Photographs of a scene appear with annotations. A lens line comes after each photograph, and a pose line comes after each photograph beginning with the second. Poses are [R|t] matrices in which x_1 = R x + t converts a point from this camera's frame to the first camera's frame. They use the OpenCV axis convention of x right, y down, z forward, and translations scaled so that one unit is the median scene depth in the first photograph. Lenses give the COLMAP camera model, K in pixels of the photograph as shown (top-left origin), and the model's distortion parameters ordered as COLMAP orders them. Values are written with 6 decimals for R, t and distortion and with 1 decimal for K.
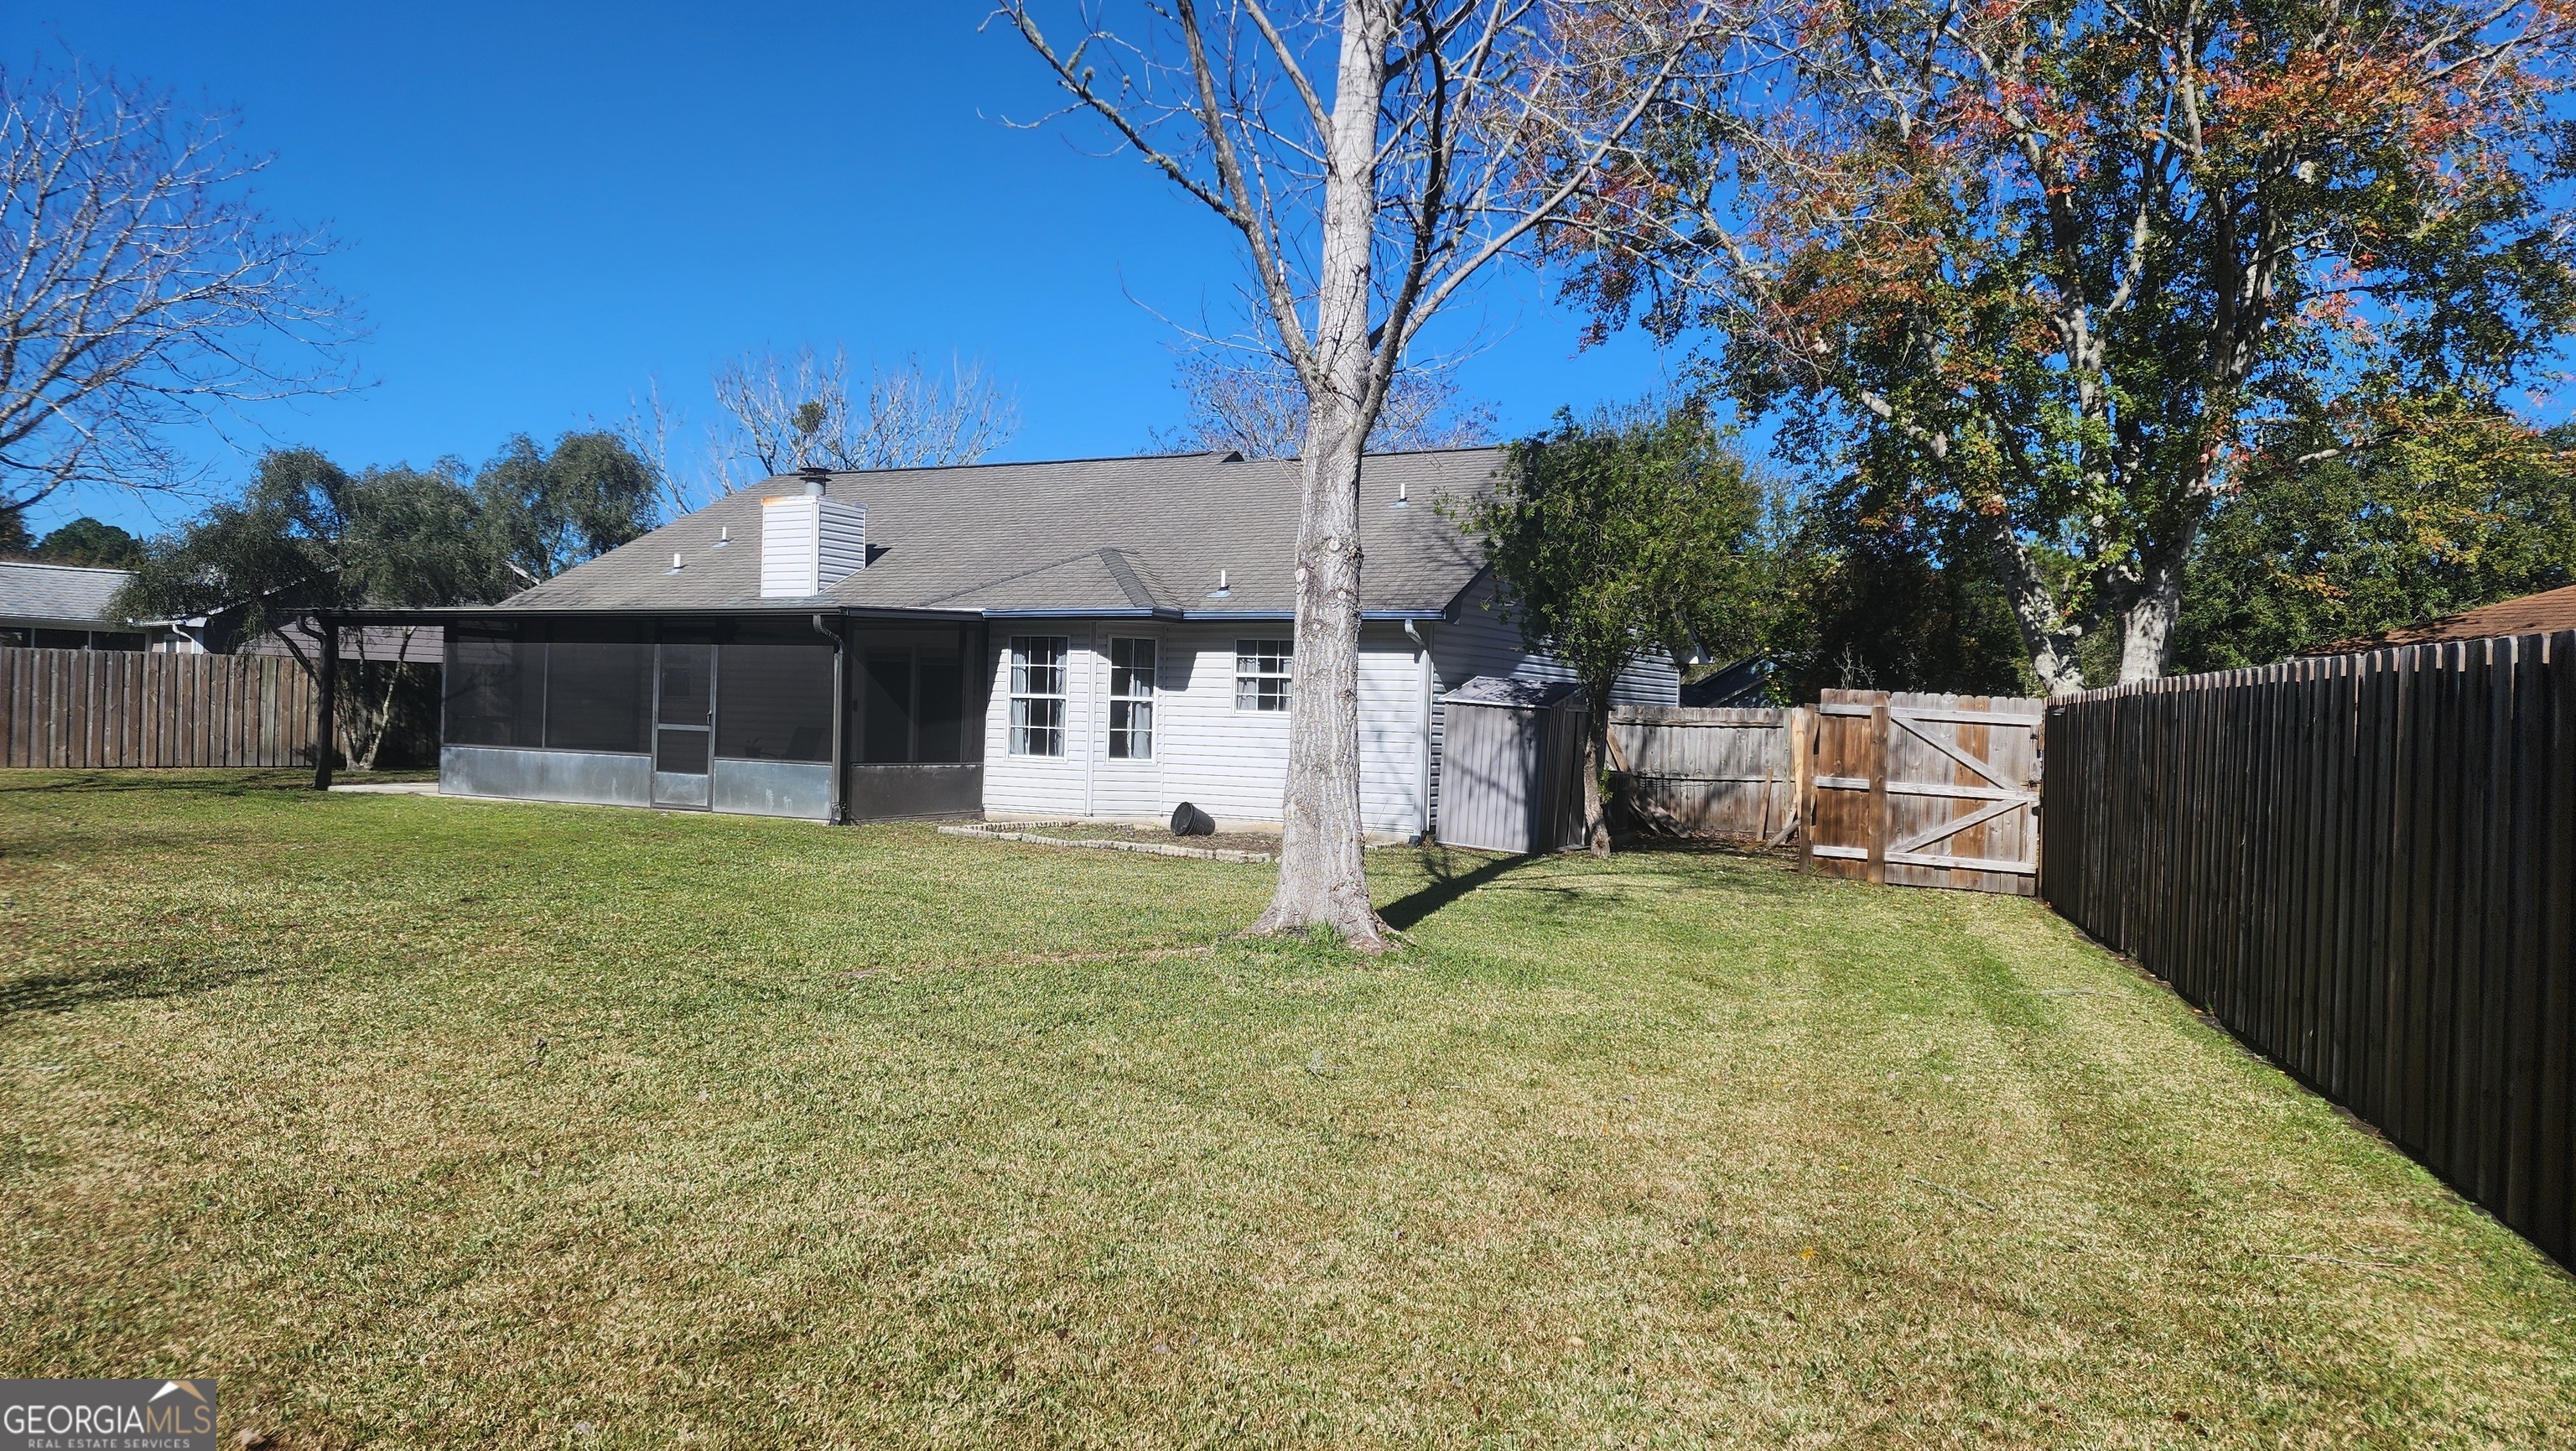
lens RADIAL K [[1710.2, 0, 1287.1], [0, 1710.2, 749.5], [0, 0, 1]] dist [0.106033, -0.113001]
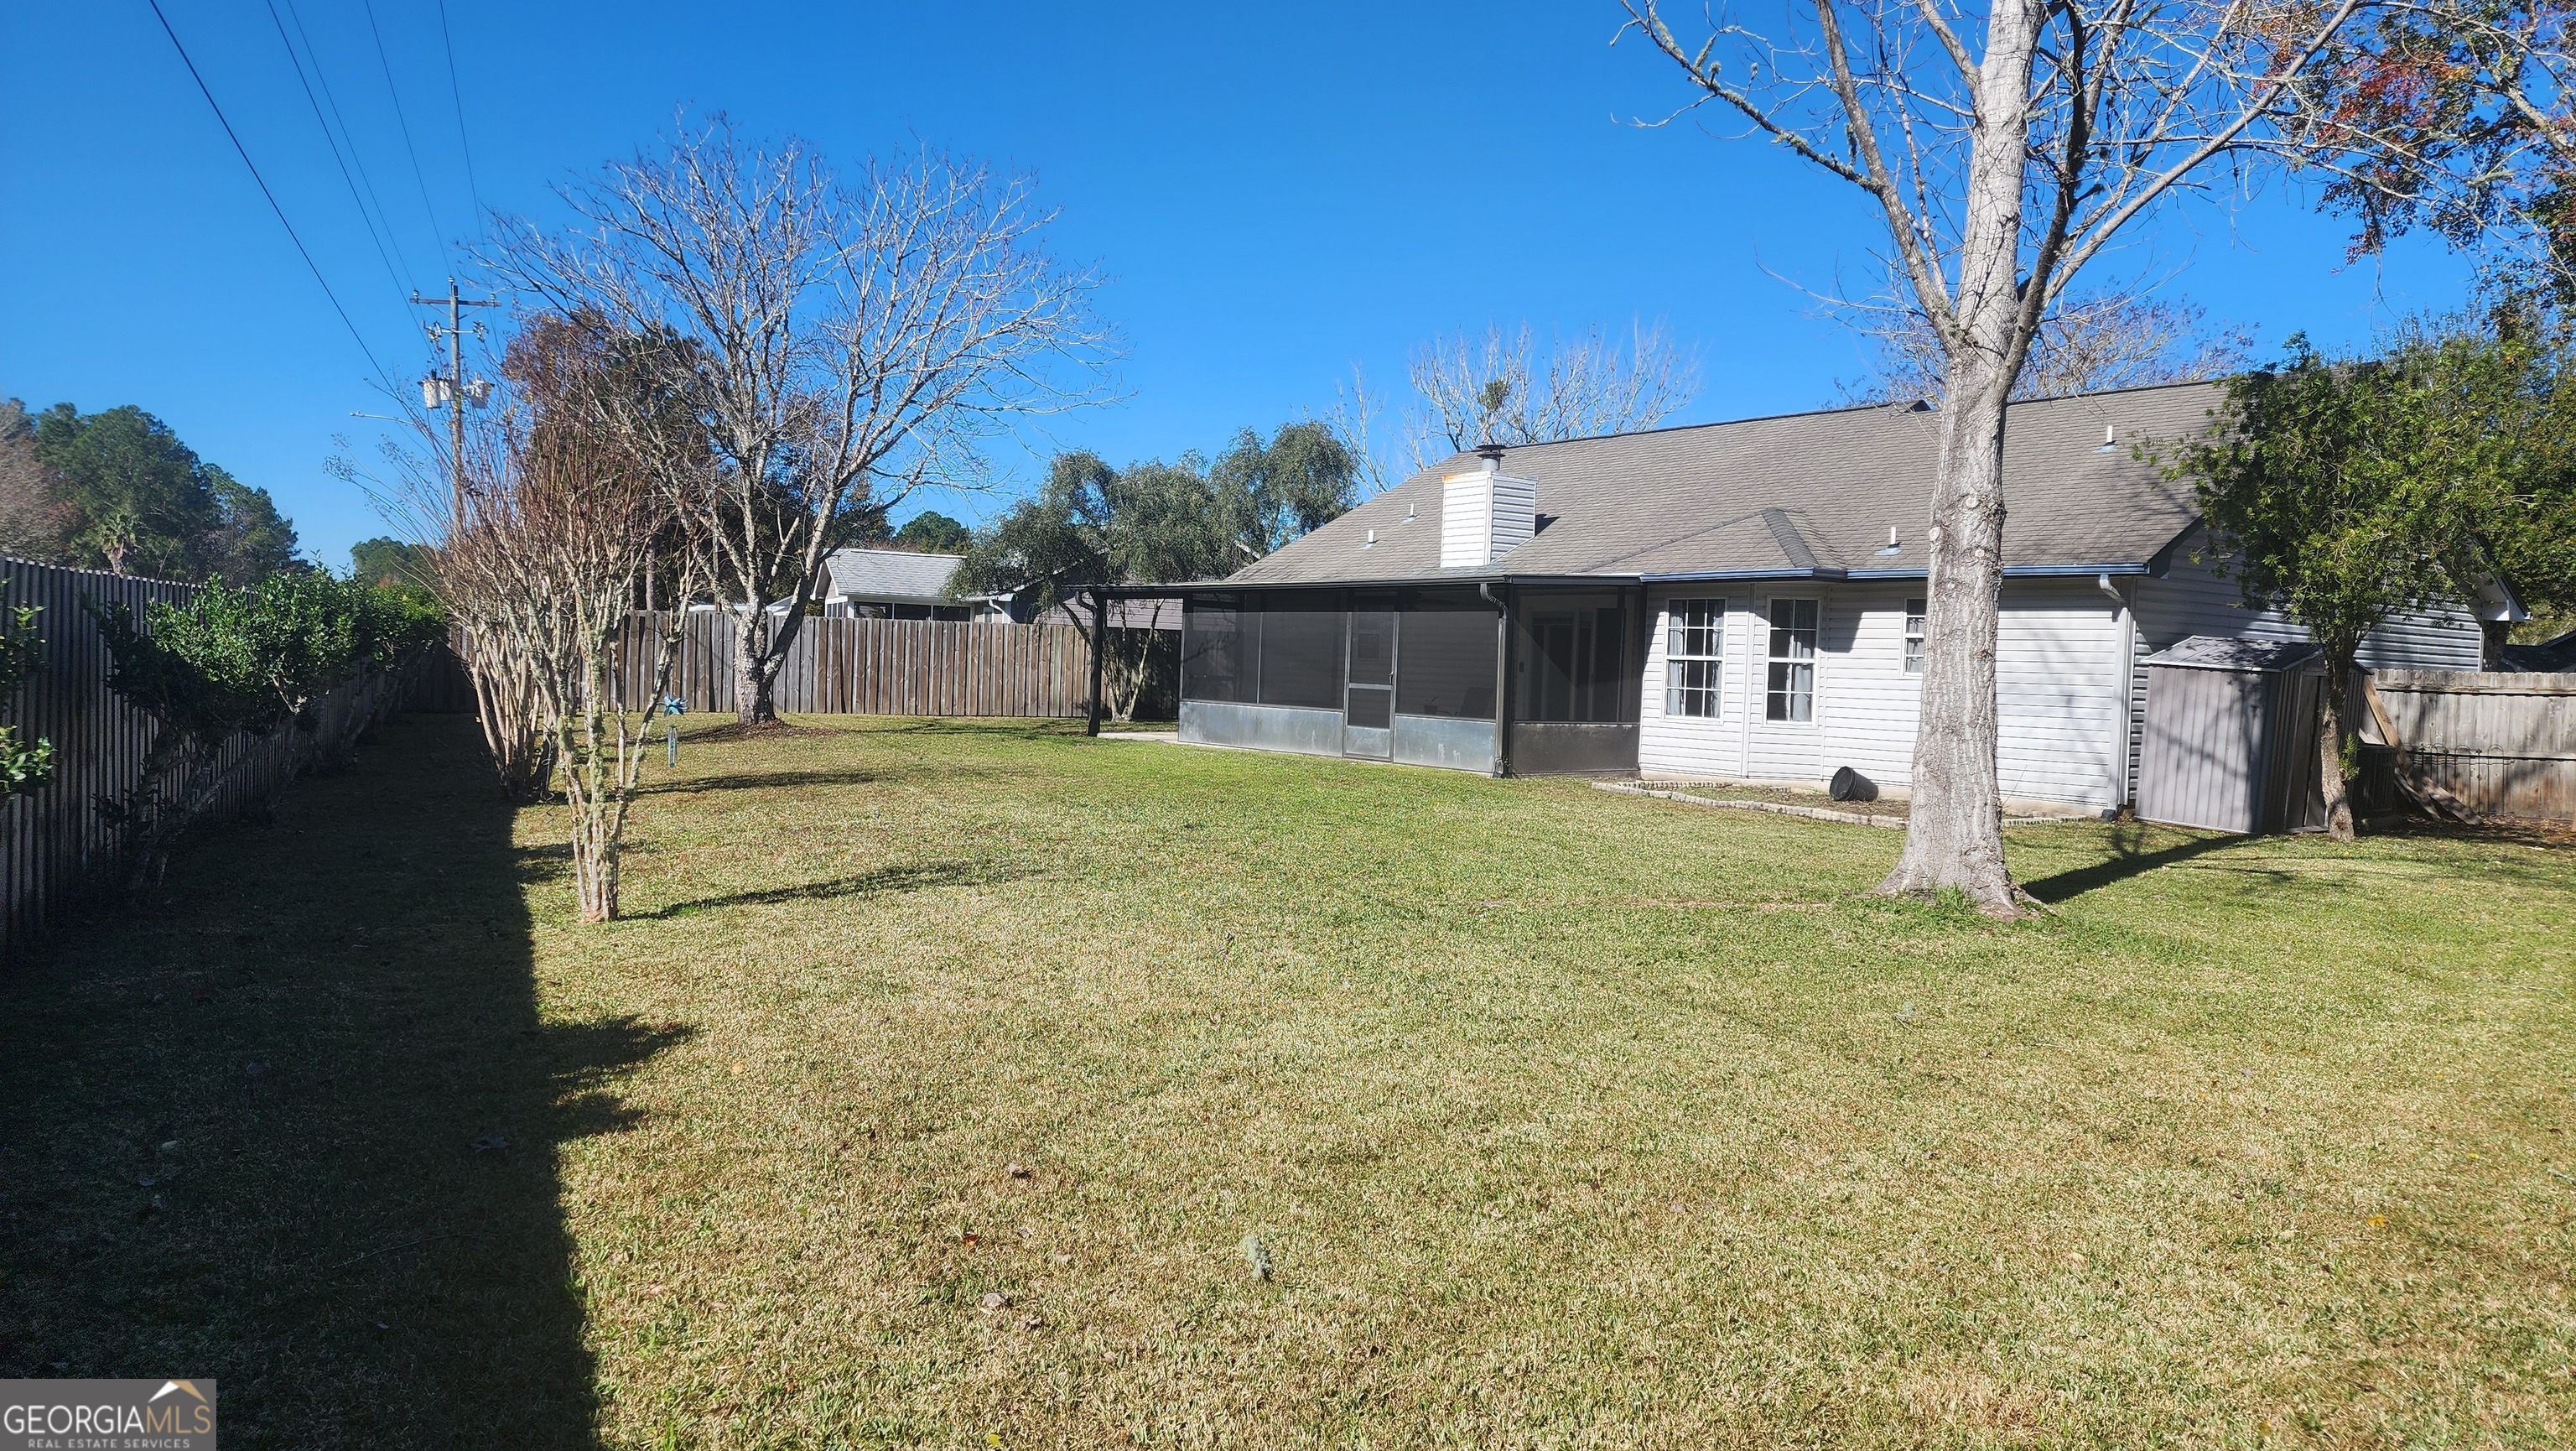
lens RADIAL K [[1710.2, 0, 1287.1], [0, 1710.2, 749.5], [0, 0, 1]] dist [0.106033, -0.113001]
pose [[0.922594, 0.022749, -0.385100, 0.026956], [-0.014642, 0.999605, 0.023972, 0.002208], [0.385494, -0.016478, 0.922563, -0.037869]]
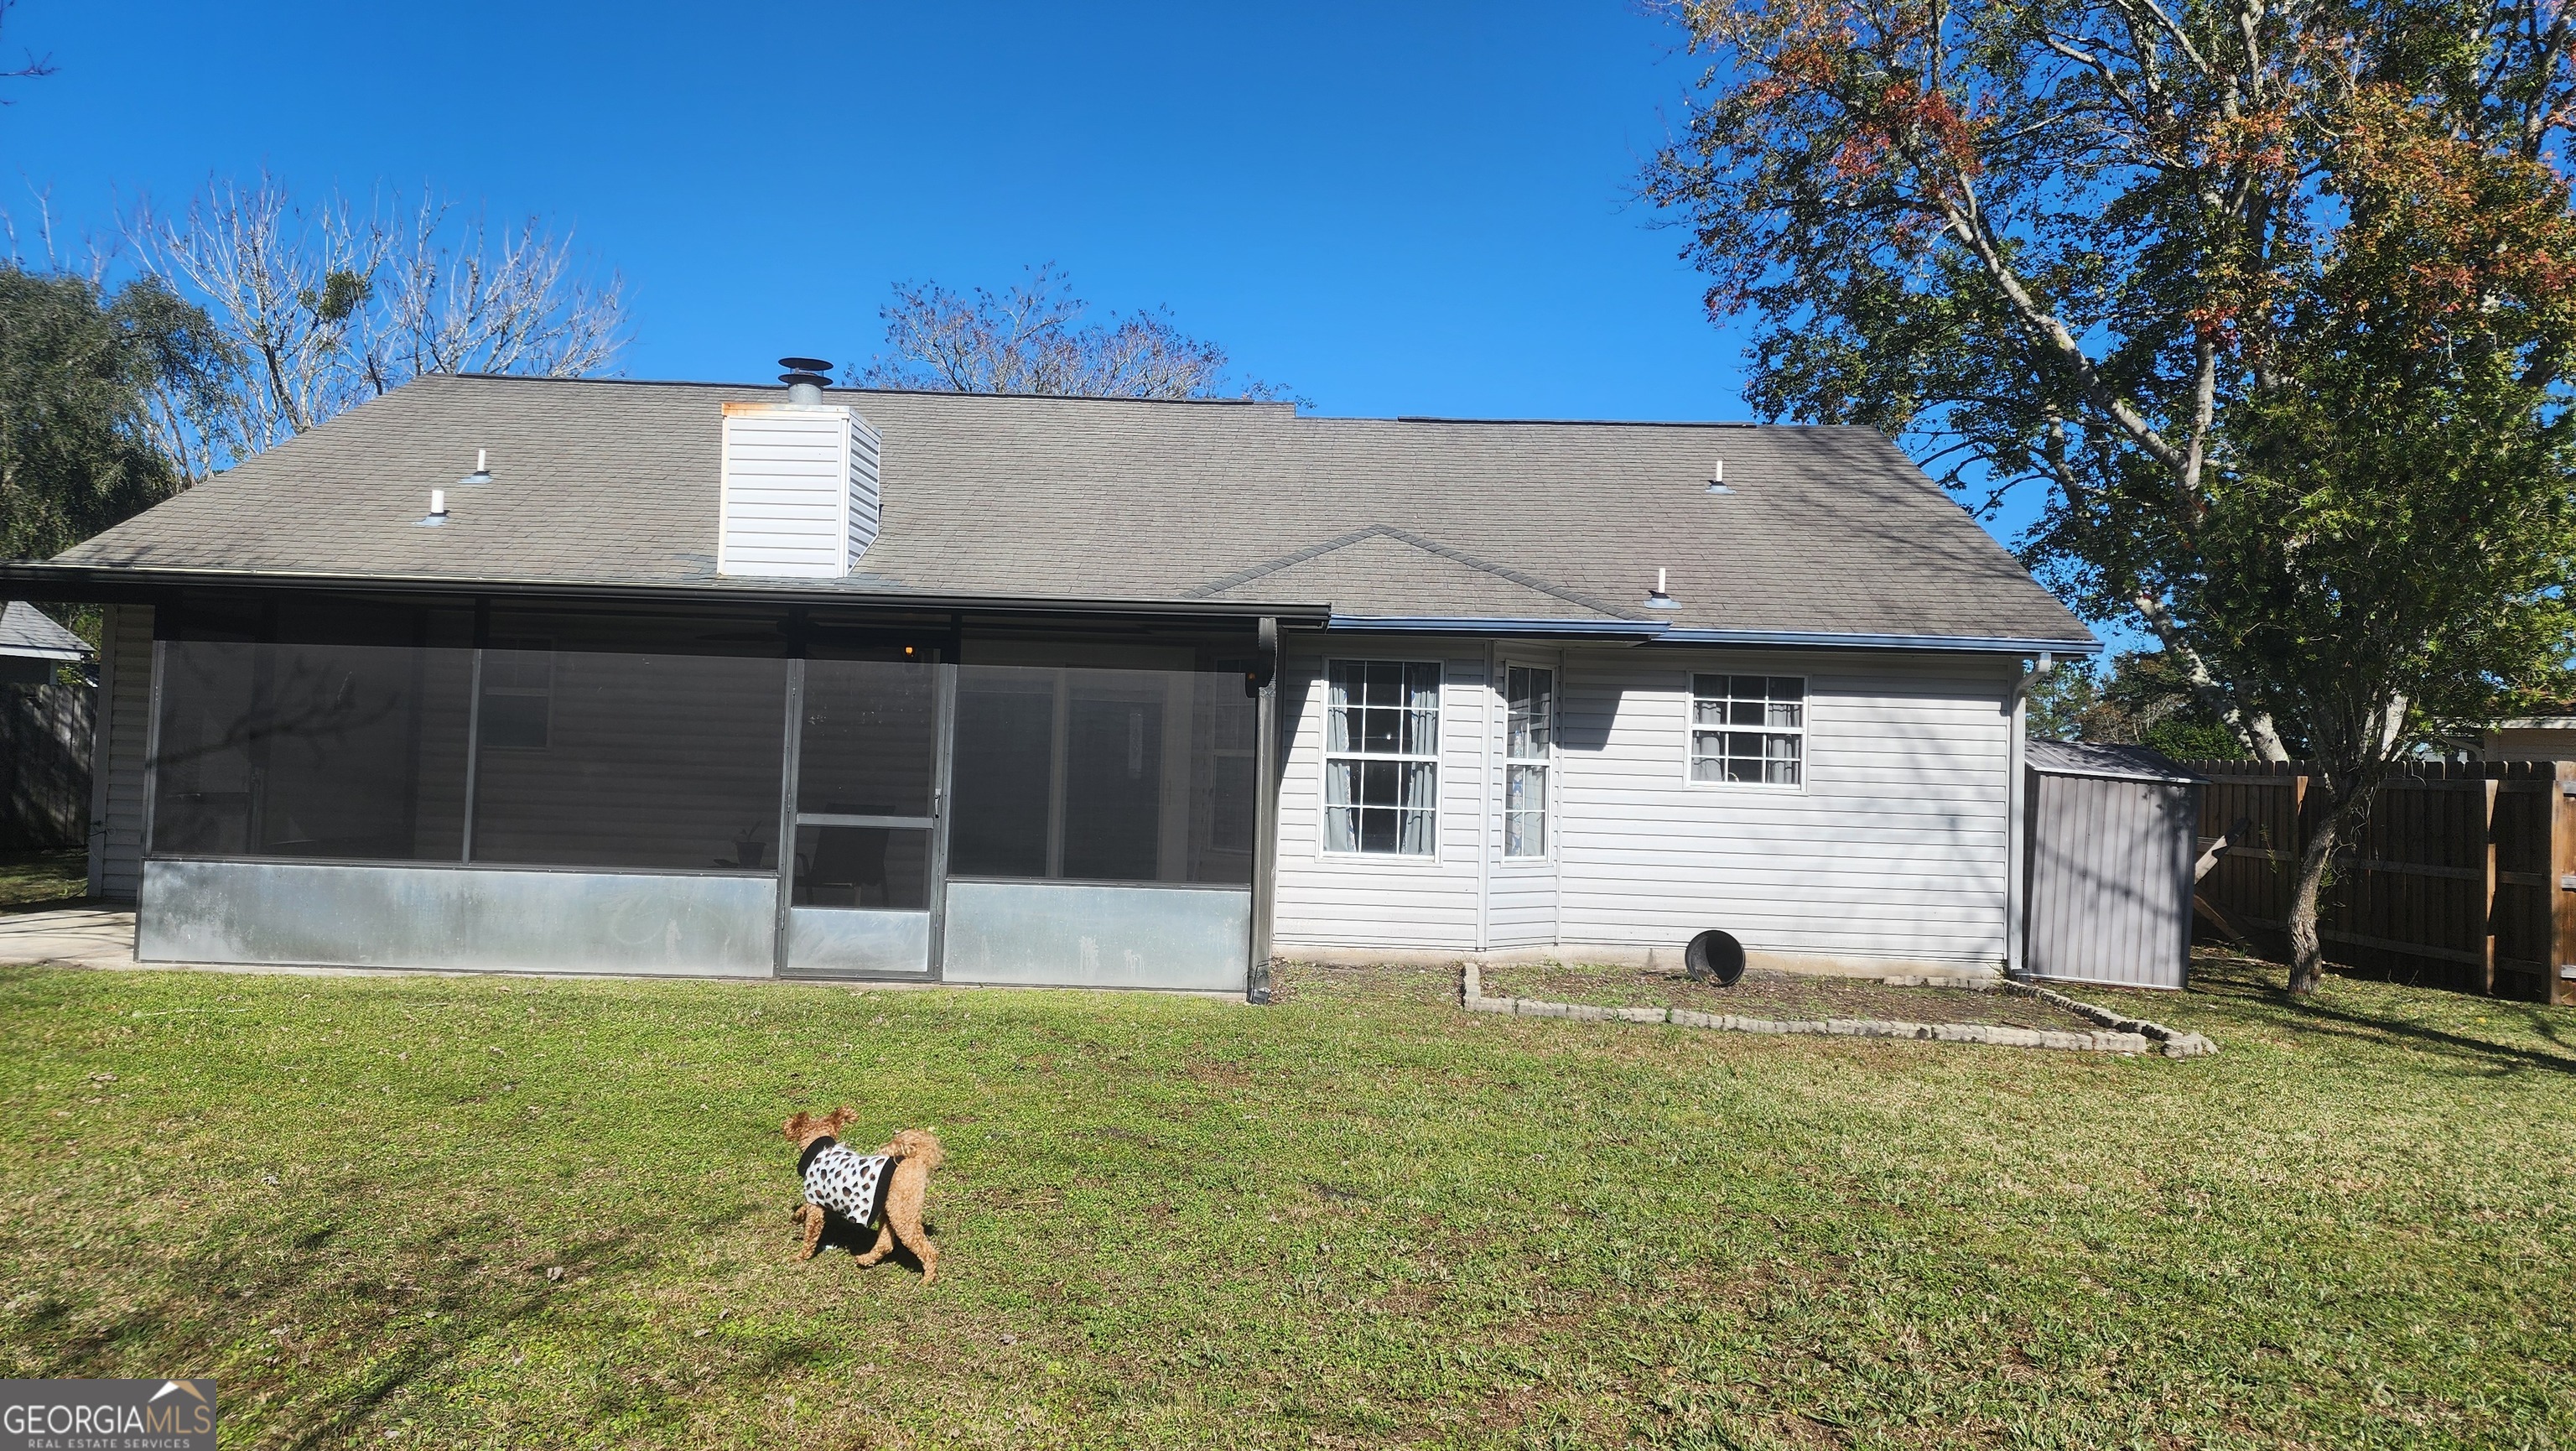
lens RADIAL K [[1710.2, 0, 1287.1], [0, 1710.2, 749.5], [0, 0, 1]] dist [0.106033, -0.113001]
pose [[0.888429, 0.002813, 0.459006, -0.471552], [0.002317, 0.999941, -0.010613, -0.028328], [-0.459009, 0.010492, 0.888370, 0.481178]]
